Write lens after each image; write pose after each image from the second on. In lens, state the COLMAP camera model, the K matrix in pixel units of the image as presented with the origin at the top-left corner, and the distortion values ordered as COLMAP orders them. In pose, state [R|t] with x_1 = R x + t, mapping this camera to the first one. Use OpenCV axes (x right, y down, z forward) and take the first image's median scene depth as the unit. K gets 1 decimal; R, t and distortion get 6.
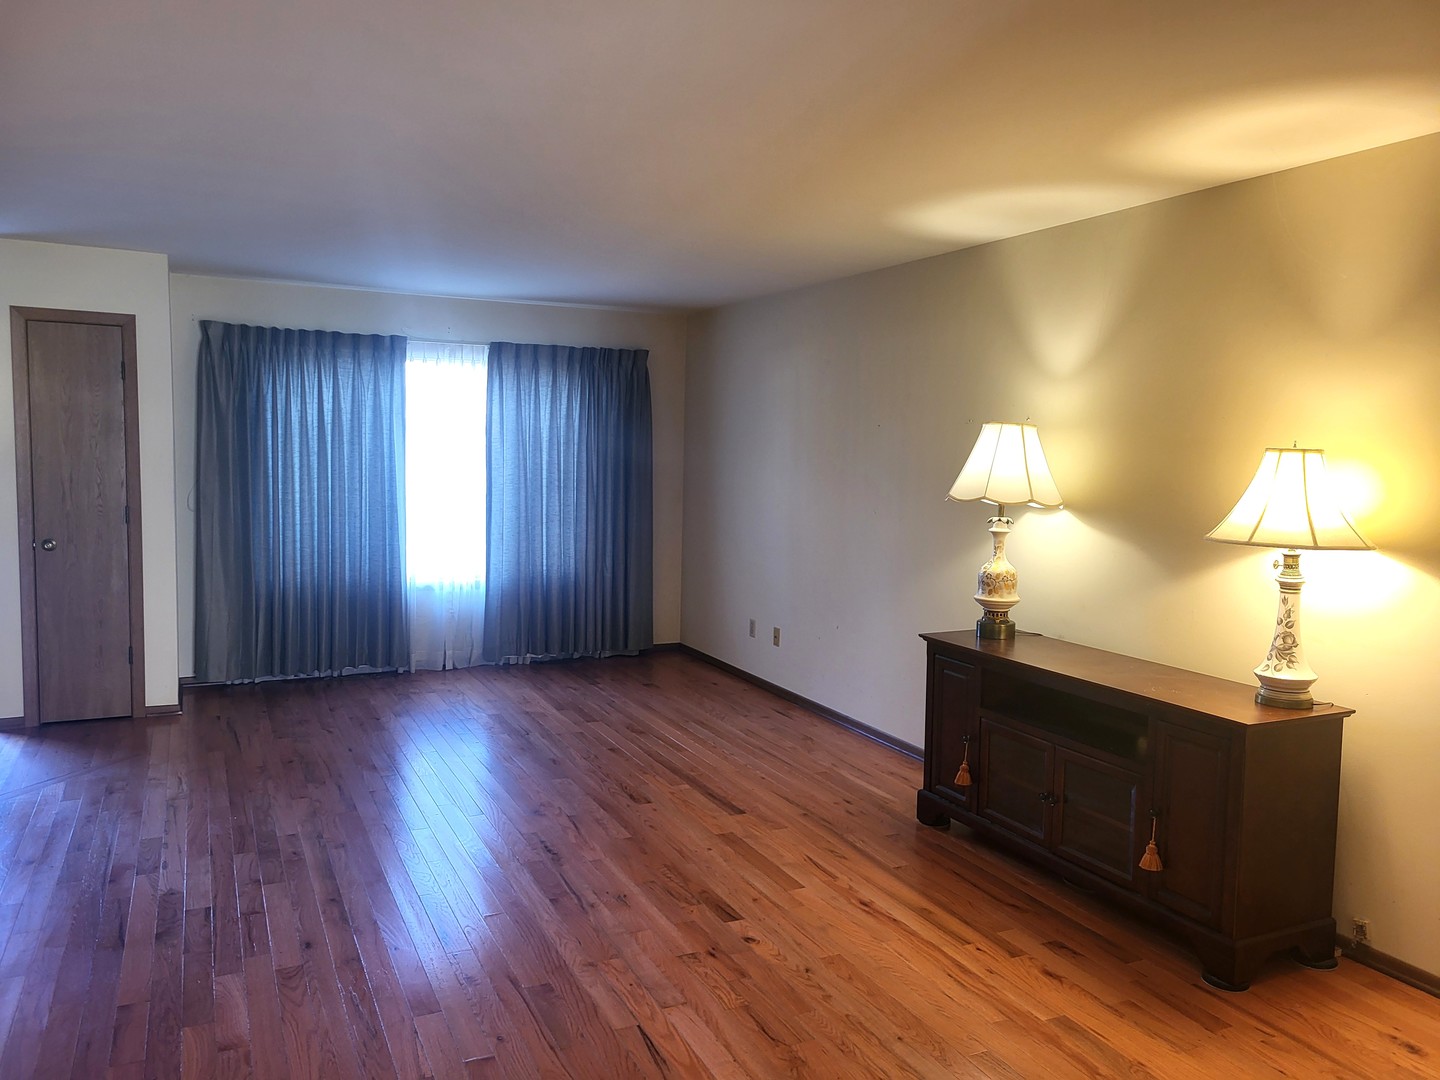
lens RADIAL K [[1083.7, 0, 717.5], [0, 1083.7, 543.4], [0, 0, 1]] dist [0.015934, 0.001566]
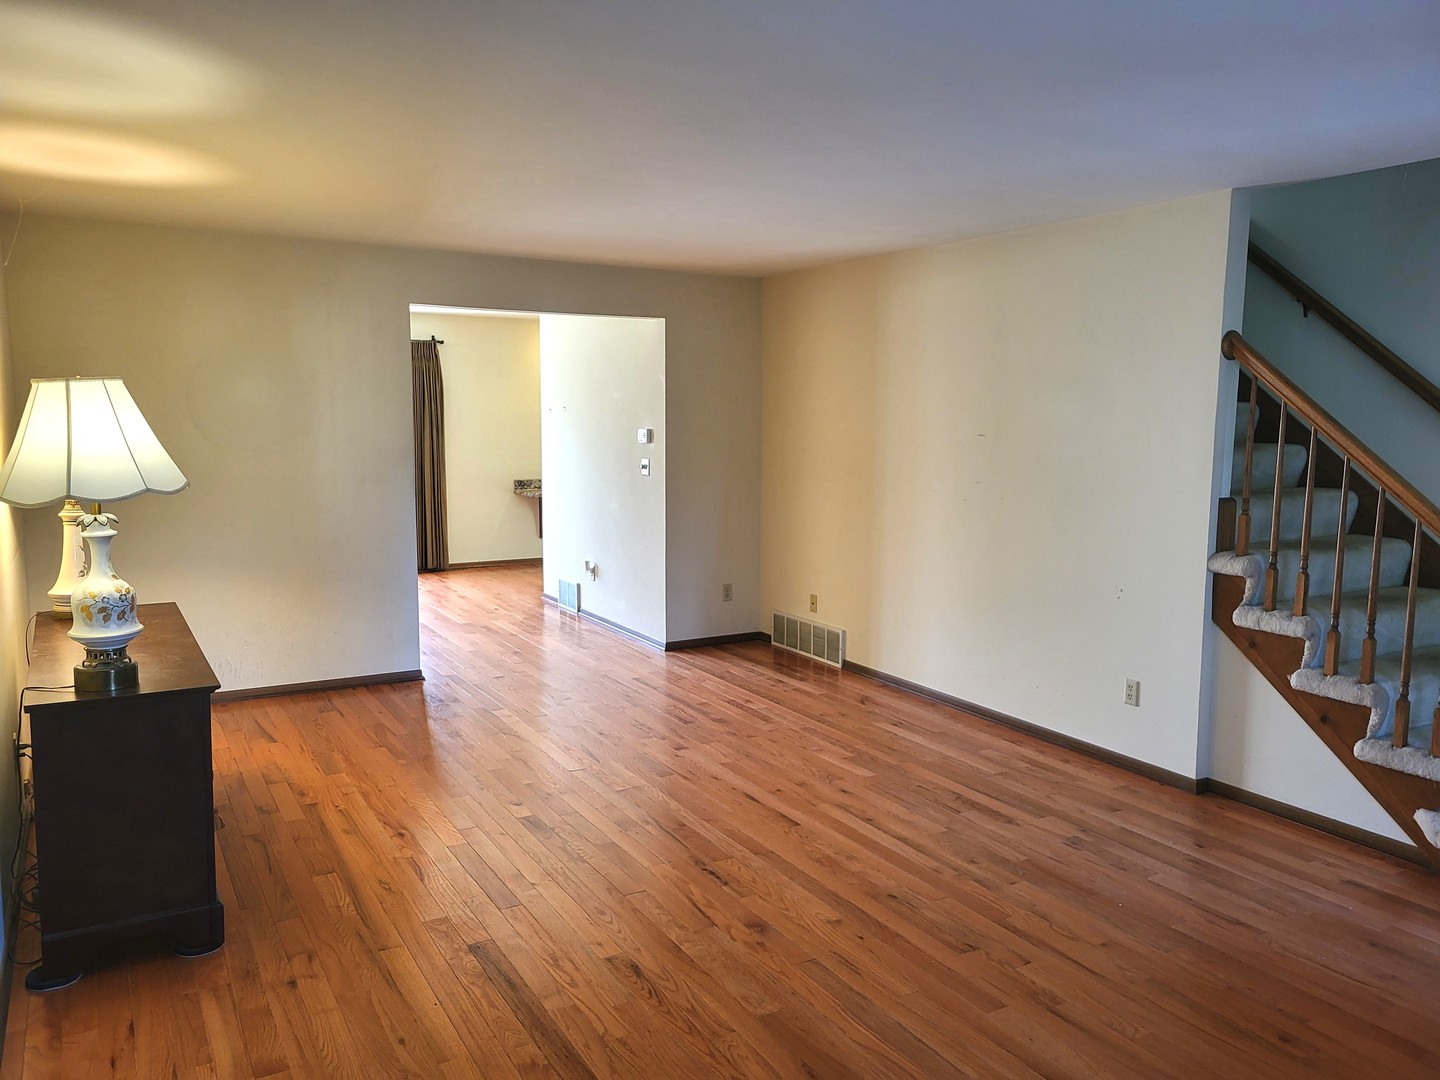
lens RADIAL K [[1083.7, 0, 728.0], [0, 1083.7, 535.5], [0, 0, 1]] dist [0.015934, 0.001566]
pose [[-0.995832, -0.022707, -0.088337, -0.087833], [-0.040205, 0.978626, 0.201678, -0.193389], [0.081869, 0.204389, -0.975460, 1.985496]]
